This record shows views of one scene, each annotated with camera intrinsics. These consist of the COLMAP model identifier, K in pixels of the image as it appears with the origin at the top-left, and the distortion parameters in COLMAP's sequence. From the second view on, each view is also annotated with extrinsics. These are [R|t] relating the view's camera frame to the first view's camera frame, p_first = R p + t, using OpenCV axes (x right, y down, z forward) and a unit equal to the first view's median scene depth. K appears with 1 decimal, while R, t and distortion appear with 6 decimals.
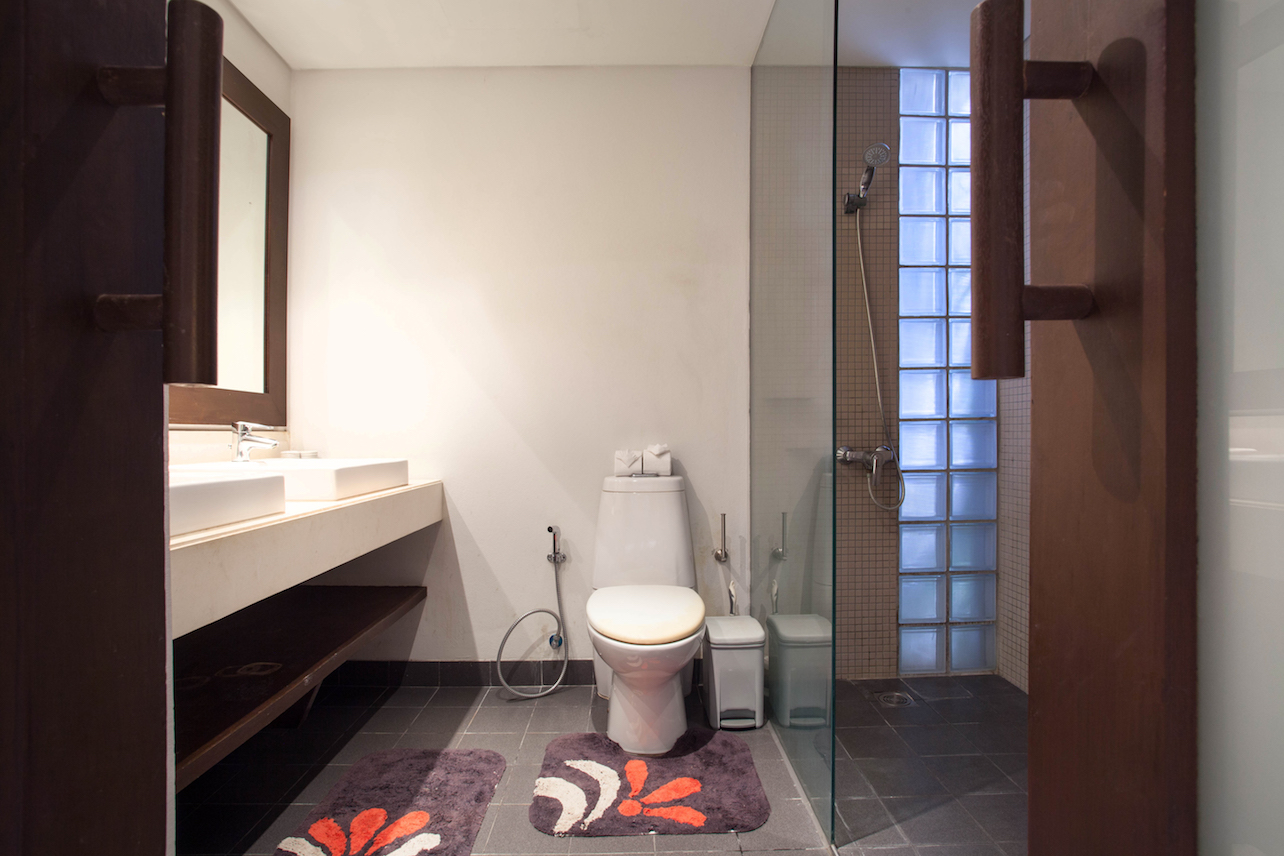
lens RADIAL K [[645.1, 0, 644.4], [0, 645.1, 431.5], [0, 0, 1]] dist [-0.042987, 0.029831]
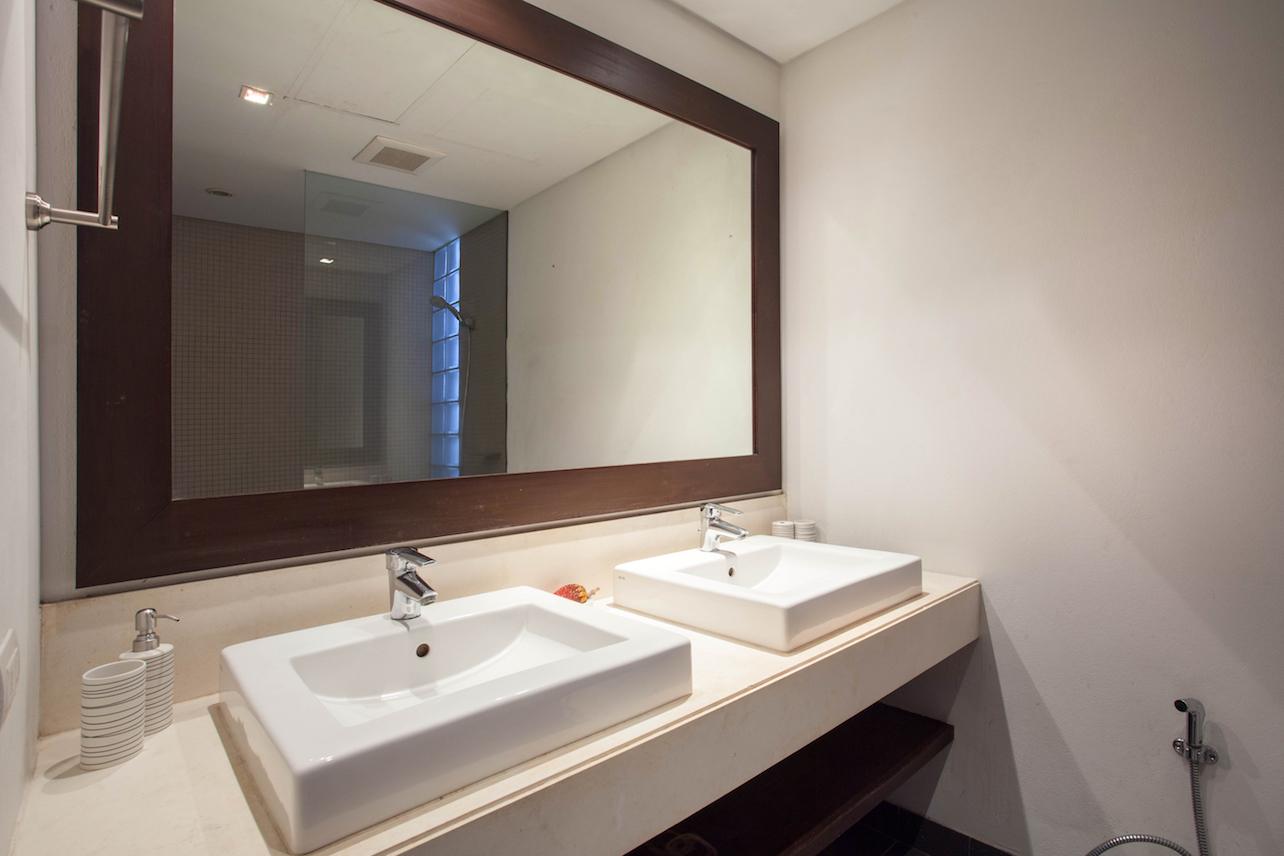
lens RADIAL K [[625.6, 0, 636.9], [0, 625.6, 413.9], [0, 0, 1]] dist [-0.060914, 0.019706]
pose [[0.640793, 0.002448, -0.767710, -0.053411], [0.005056, 0.999960, 0.007408, -0.113113], [0.767697, -0.008628, 0.640755, 0.325418]]
